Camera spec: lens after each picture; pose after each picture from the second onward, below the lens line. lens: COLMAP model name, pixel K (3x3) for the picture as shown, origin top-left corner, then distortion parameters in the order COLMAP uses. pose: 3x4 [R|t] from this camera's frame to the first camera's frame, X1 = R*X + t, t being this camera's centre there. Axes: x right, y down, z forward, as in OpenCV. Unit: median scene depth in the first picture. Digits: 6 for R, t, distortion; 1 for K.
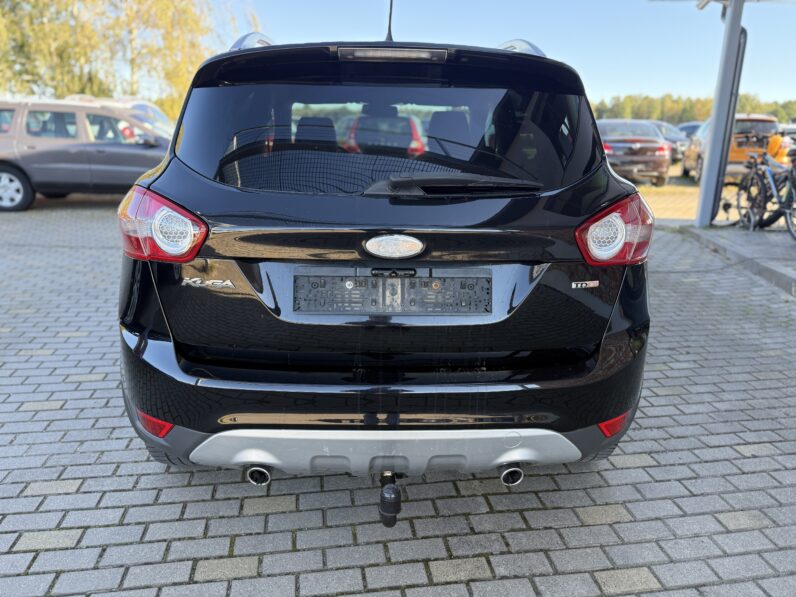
lens RADIAL K [[573.3, 0, 397.0], [0, 573.3, 300.3], [0, 0, 1]] dist [0.058550, -0.079356]
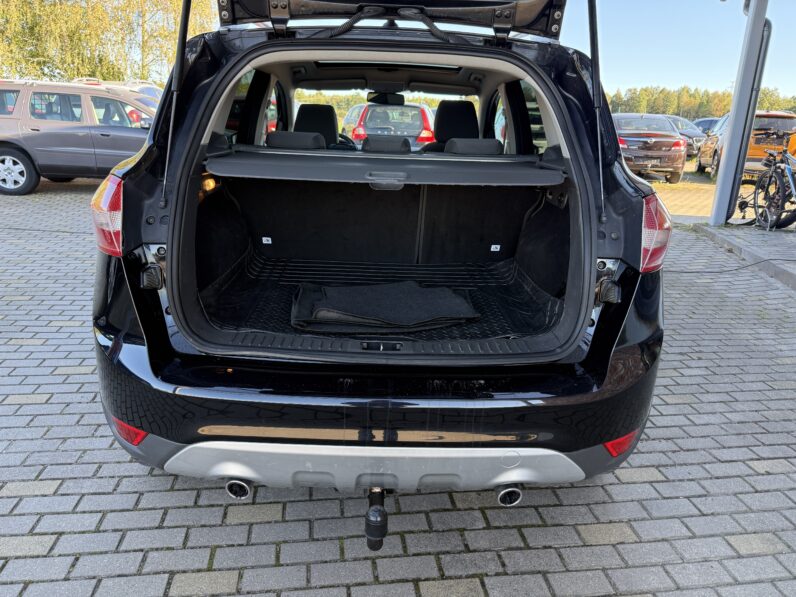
lens RADIAL K [[573.3, 0, 396.1], [0, 573.3, 303.4], [0, 0, 1]] dist [0.058550, -0.079356]
pose [[0.999616, 0.023863, -0.014113, 0.017035], [-0.023544, 0.999472, 0.022383, -0.017758], [0.014640, -0.022042, 0.999650, 0.058001]]
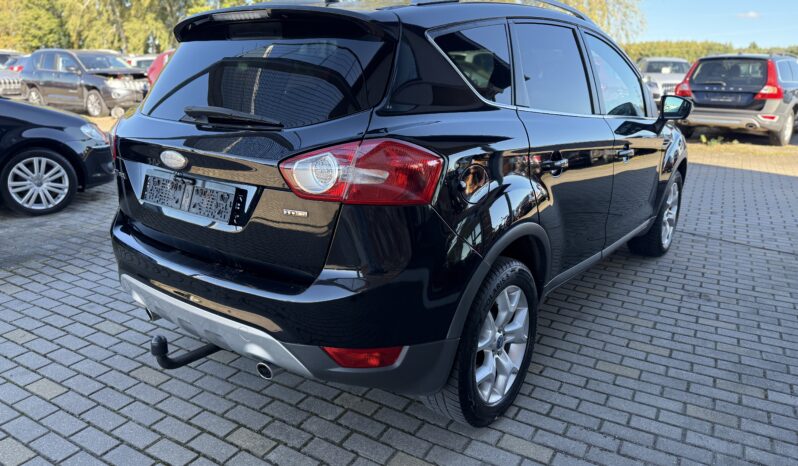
lens RADIAL K [[578.1, 0, 398.4], [0, 578.1, 235.9], [0, 0, 1]] dist [0.046816, -0.008110]
pose [[0.770714, 0.181071, -0.610912, 0.839650], [-0.189646, 0.980508, 0.051364, -0.057894], [0.608304, 0.076269, 0.790031, 0.169667]]
